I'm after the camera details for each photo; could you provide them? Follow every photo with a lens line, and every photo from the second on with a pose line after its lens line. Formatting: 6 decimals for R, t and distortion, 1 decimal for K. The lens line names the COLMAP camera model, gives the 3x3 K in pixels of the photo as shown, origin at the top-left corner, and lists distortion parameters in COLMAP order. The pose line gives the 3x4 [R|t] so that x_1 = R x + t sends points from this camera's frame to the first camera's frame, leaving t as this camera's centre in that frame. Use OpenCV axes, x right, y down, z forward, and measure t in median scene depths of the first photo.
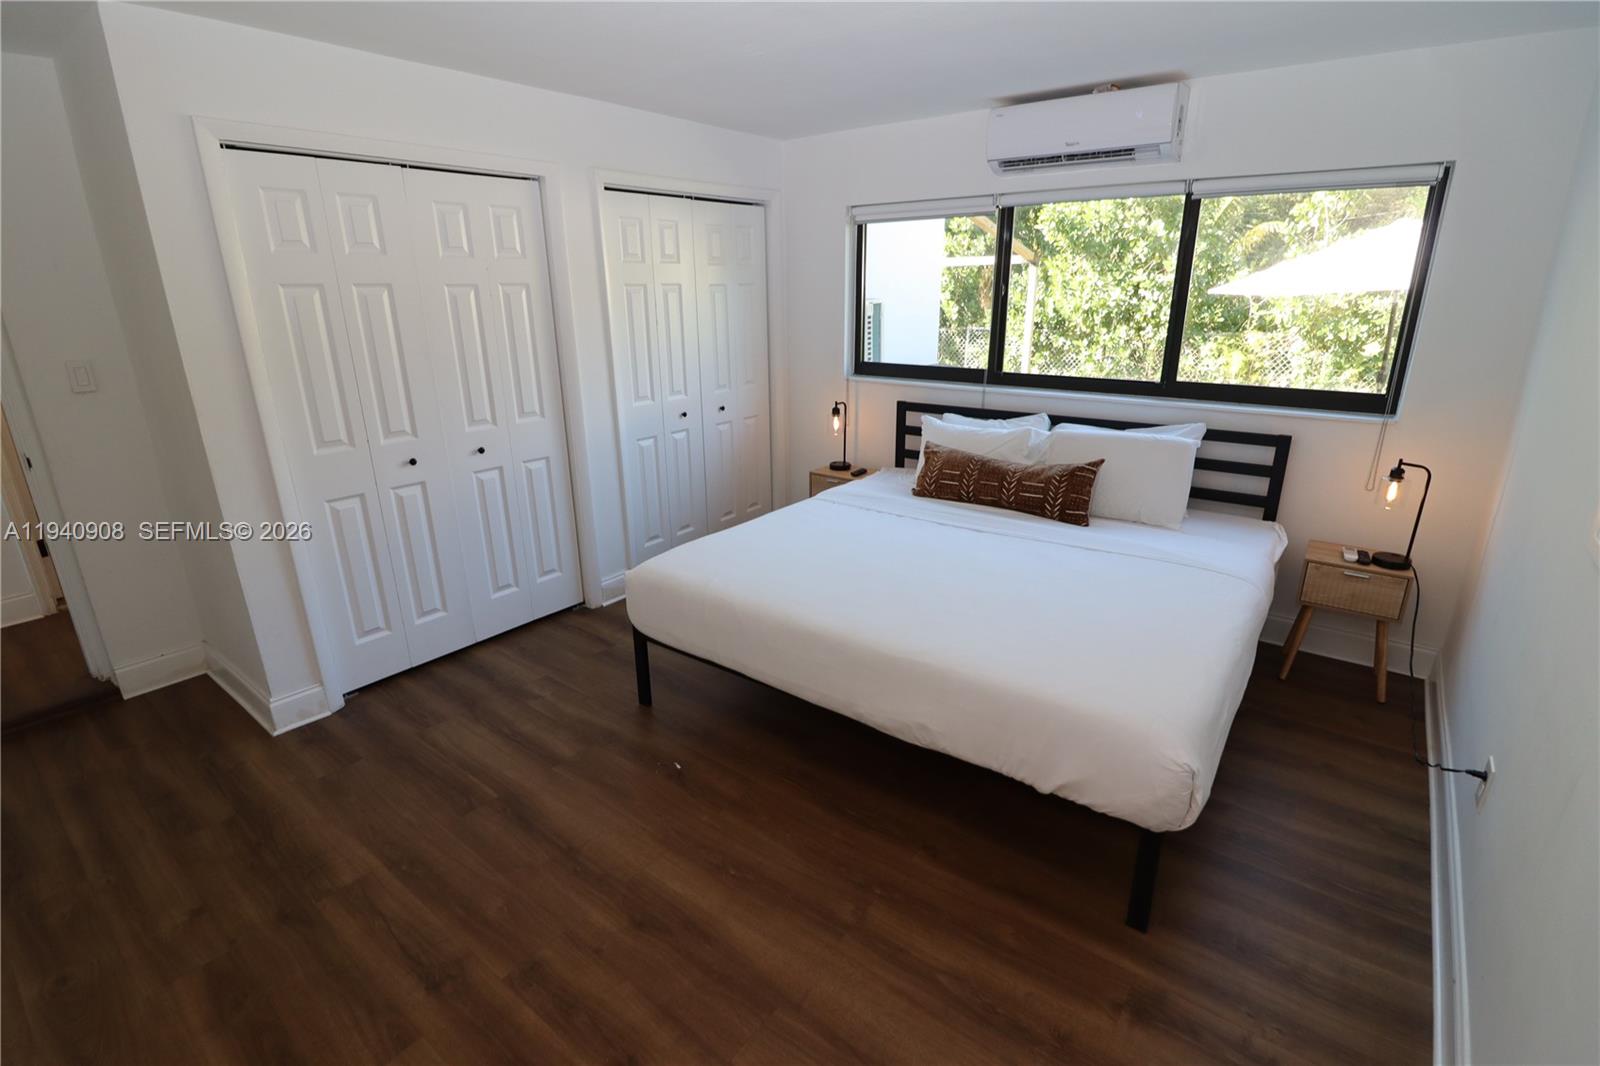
lens RADIAL K [[742.9, 0, 800.0], [0, 742.9, 533.0], [0, 0, 1]] dist [-0.002311, -0.017490]
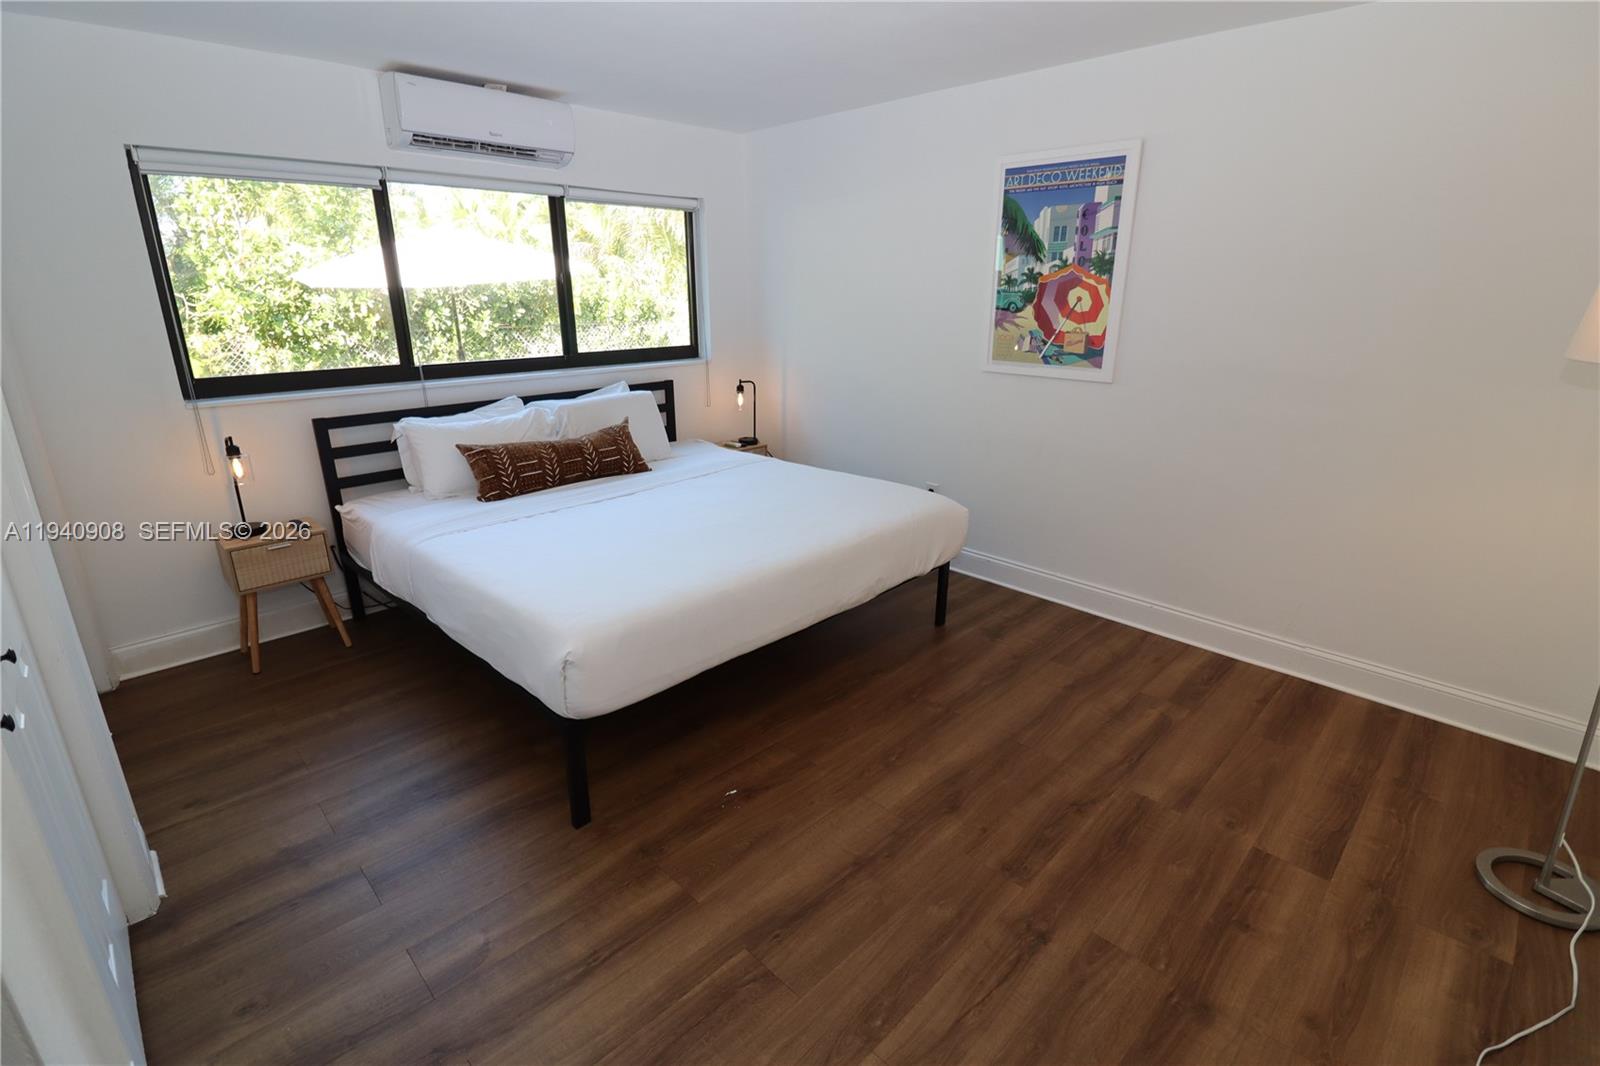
lens RADIAL K [[746.9, 0, 800.0], [0, 746.9, 533.0], [0, 0, 1]] dist [-0.021436, -0.000435]
pose [[0.120287, -0.300922, 0.946032, -0.848403], [0.308374, 0.917136, 0.252521, -0.163300], [-0.943629, 0.261357, 0.203116, 0.611571]]
